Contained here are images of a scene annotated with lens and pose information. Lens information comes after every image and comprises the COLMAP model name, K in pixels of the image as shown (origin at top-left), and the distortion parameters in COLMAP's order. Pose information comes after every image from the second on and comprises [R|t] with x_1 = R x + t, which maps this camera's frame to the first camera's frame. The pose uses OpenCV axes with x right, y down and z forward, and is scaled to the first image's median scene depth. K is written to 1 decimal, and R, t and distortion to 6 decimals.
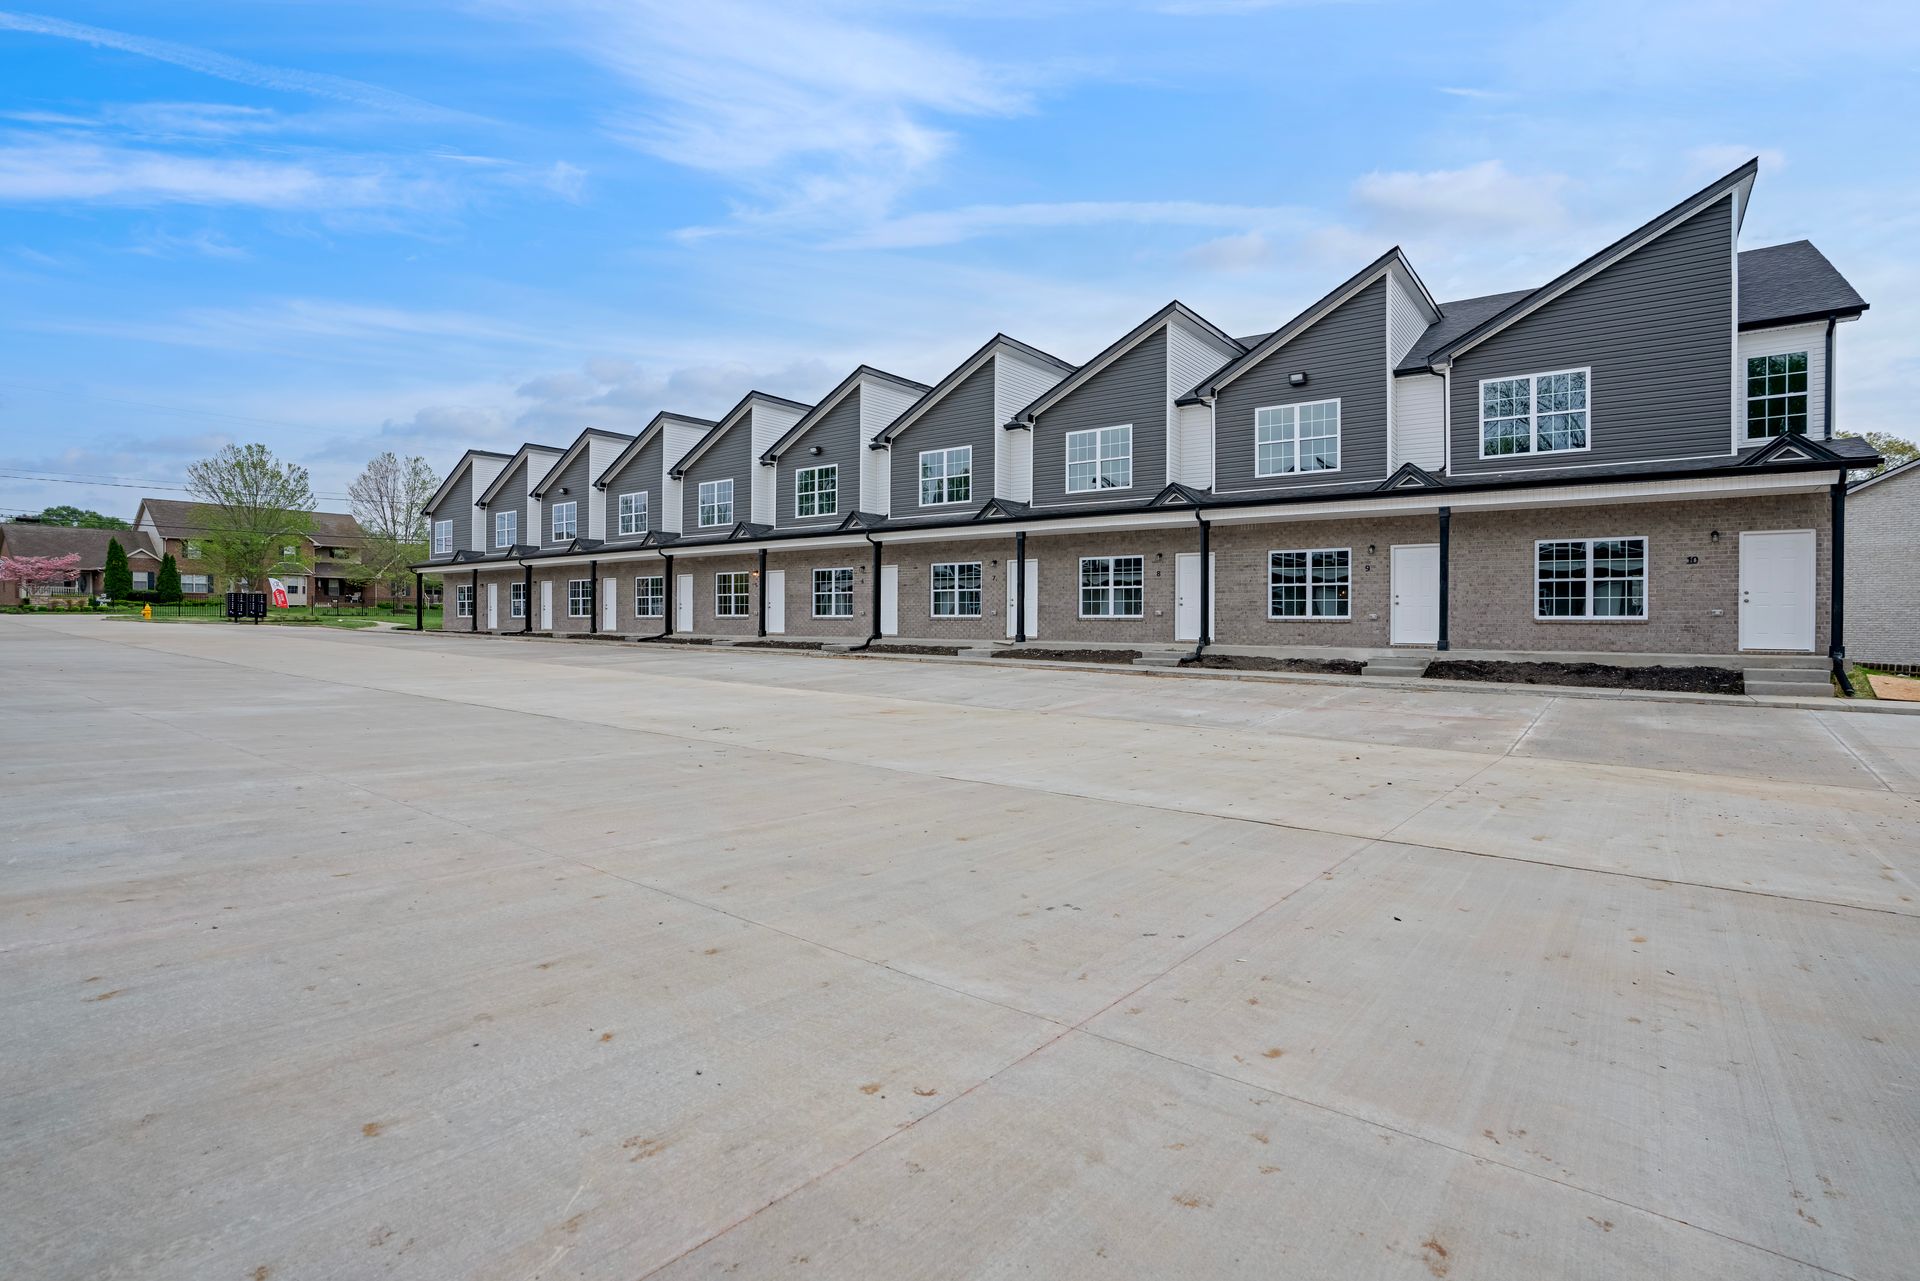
lens RADIAL K [[879.4, 0, 945.7], [0, 879.4, 649.4], [0, 0, 1]] dist [-0.069529, 0.026315]
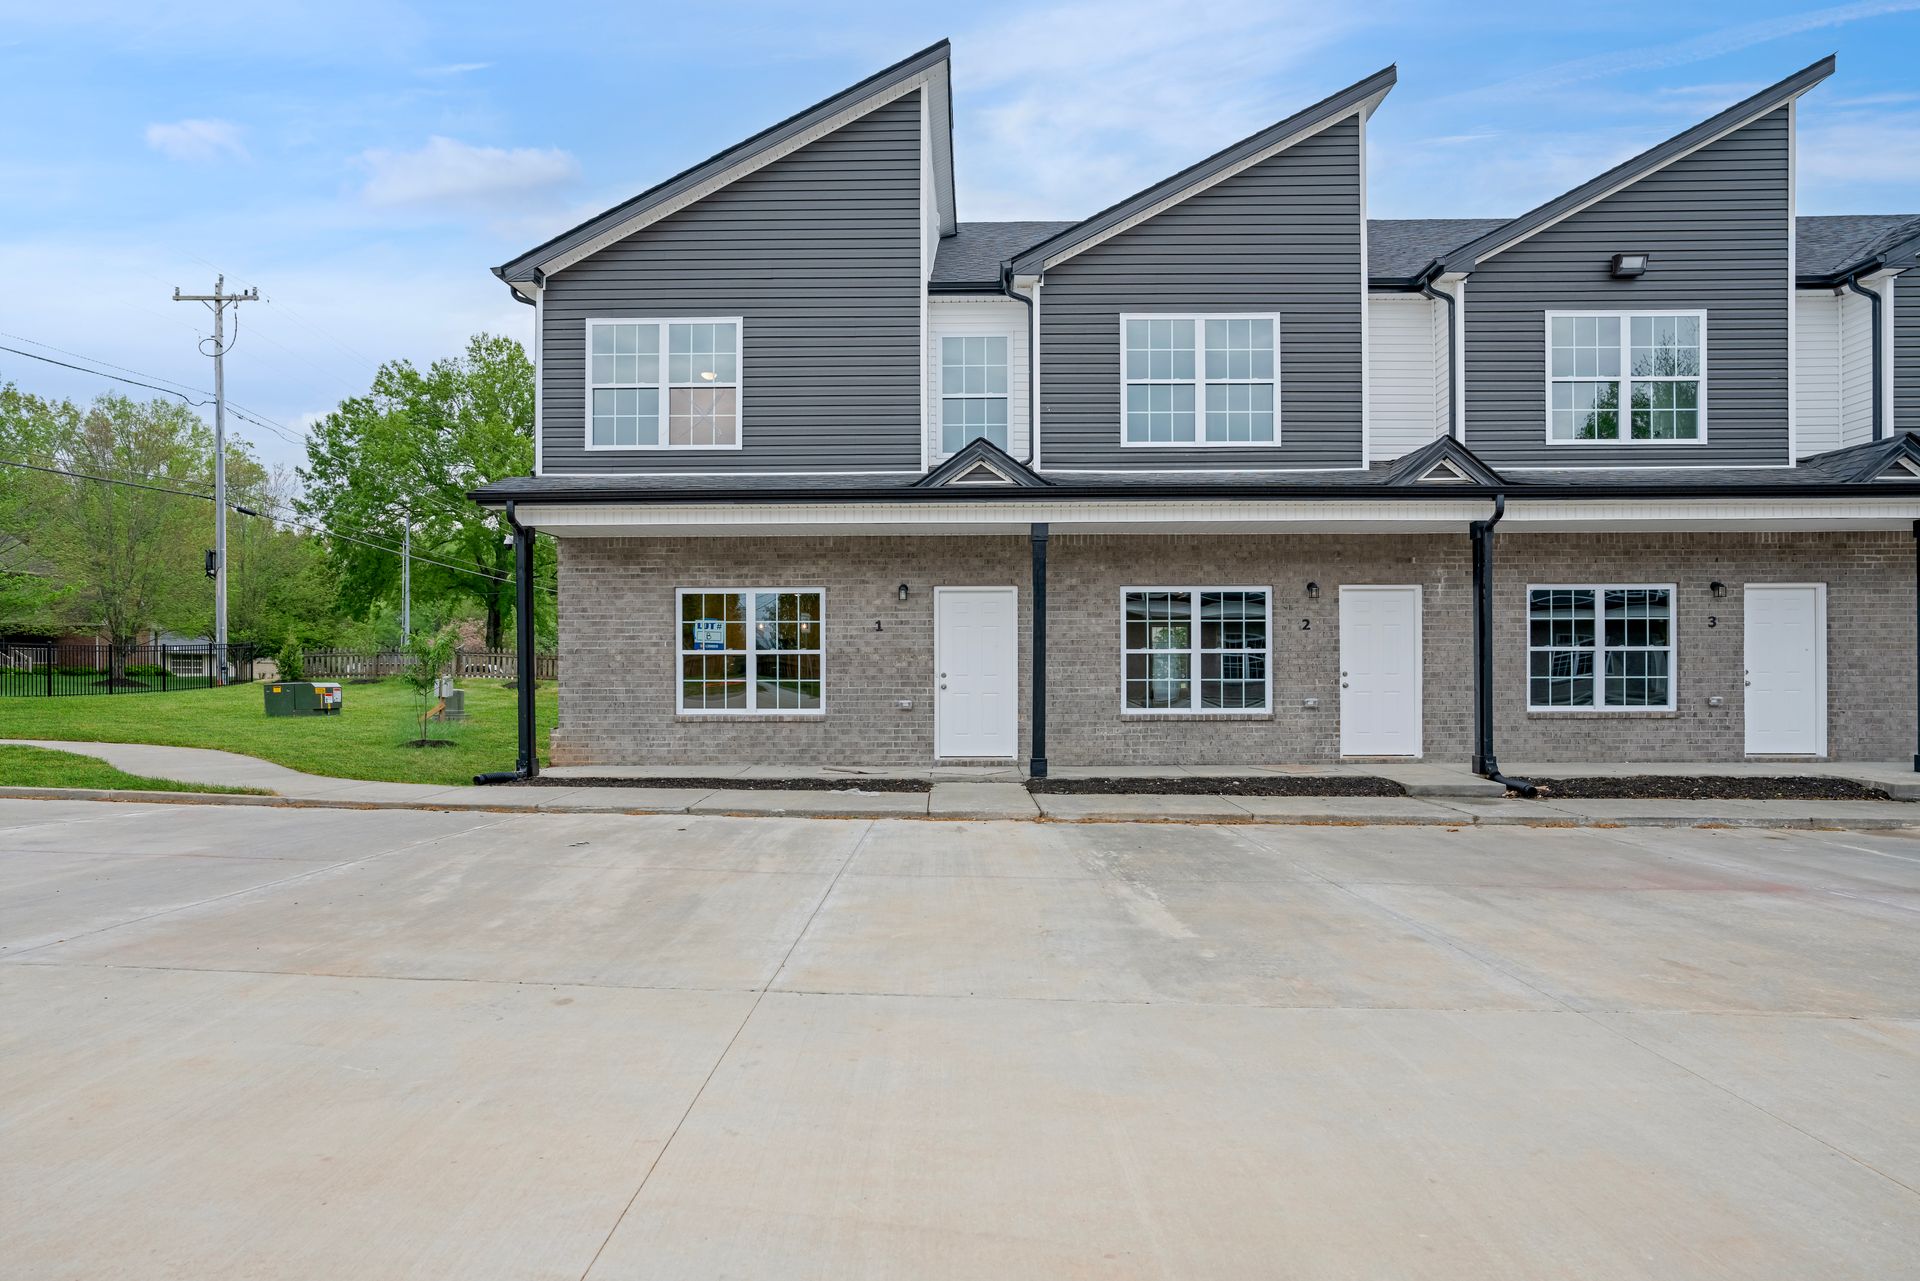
lens RADIAL K [[1677.4, 0, 959.7], [0, 1677.4, 789.9], [0, 0, 1]] dist [-0.007145, -0.014042]
pose [[0.819944, -0.030624, 0.571624, -0.344905], [0.026095, 0.999530, 0.016118, -0.009764], [-0.571848, 0.001701, 0.820358, 0.248796]]
